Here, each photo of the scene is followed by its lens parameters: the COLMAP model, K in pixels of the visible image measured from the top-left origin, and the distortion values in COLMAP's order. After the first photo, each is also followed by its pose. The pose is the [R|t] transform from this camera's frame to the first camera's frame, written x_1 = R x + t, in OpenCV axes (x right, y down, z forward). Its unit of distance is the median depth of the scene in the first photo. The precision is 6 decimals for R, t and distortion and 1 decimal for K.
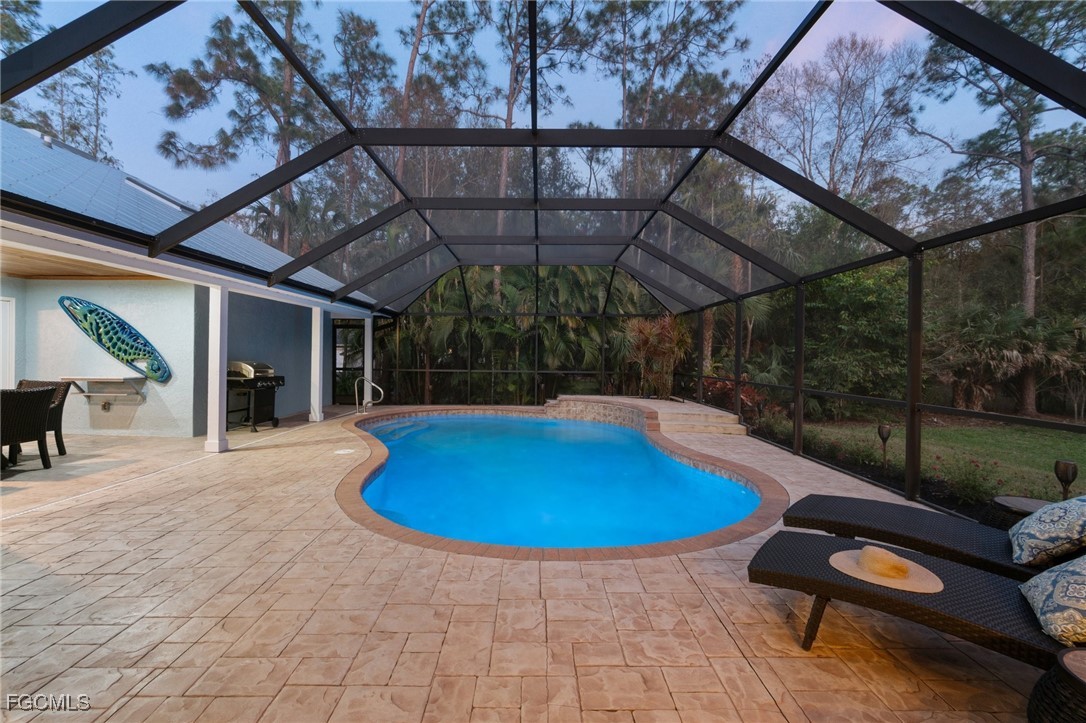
lens RADIAL K [[466.5, 0, 538.1], [0, 466.5, 359.2], [0, 0, 1]] dist [-0.000405, 0.000029]
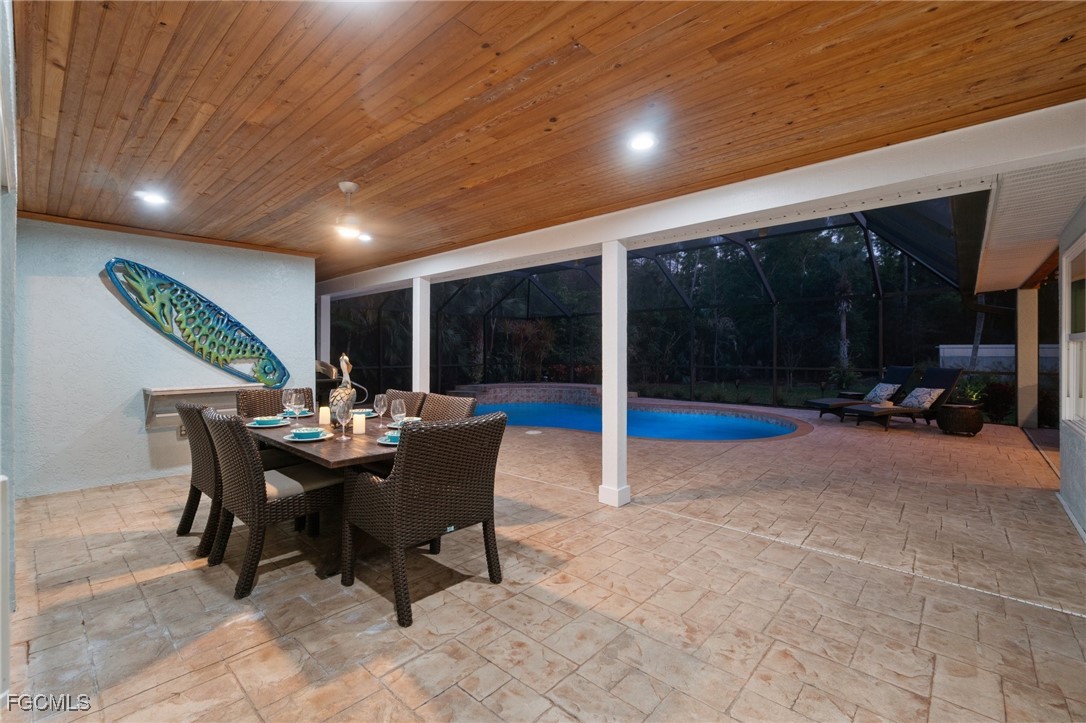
lens RADIAL K [[466.5, 0, 538.1], [0, 466.5, 359.2], [0, 0, 1]] dist [-0.000405, 0.000029]
pose [[0.675048, -0.023022, 0.737415, -0.756815], [0.010989, 0.999716, 0.021152, -0.006660], [-0.737692, -0.006176, 0.675109, 0.135477]]
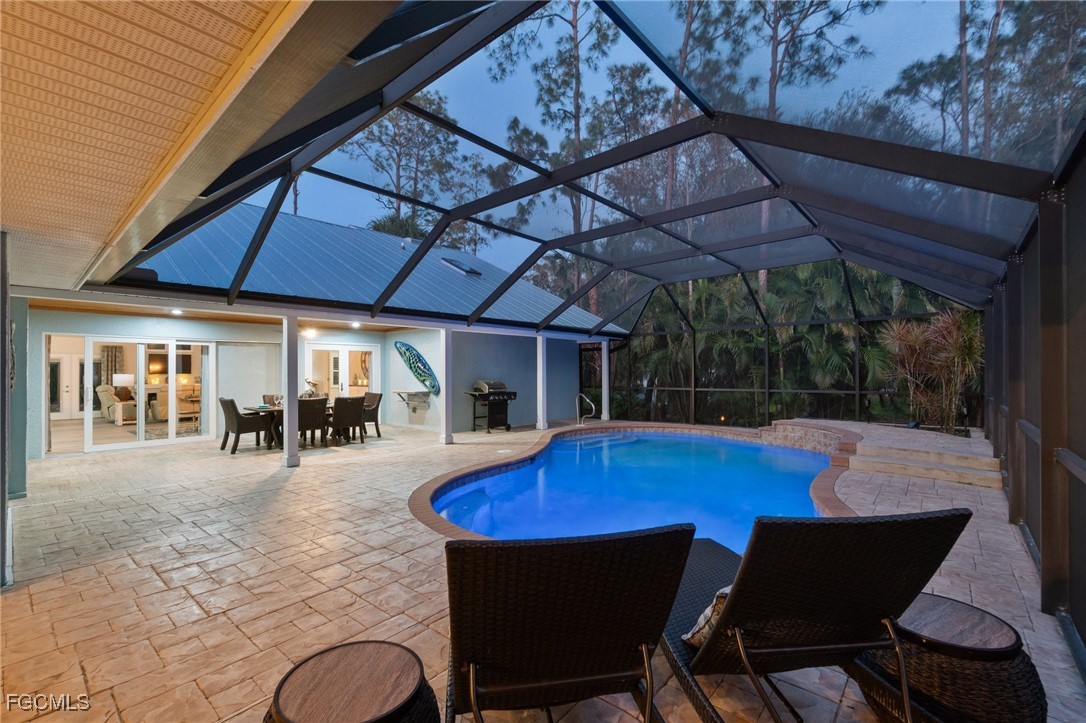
lens RADIAL K [[471.4, 0, 540.4], [0, 471.4, 374.8], [0, 0, 1]] dist [-0.000619, -0.000368]
pose [[0.757408, -0.013118, -0.652811, 0.302365], [0.009307, 0.999913, -0.009294, 0.001515], [0.652876, 0.000964, 0.757464, 0.055731]]
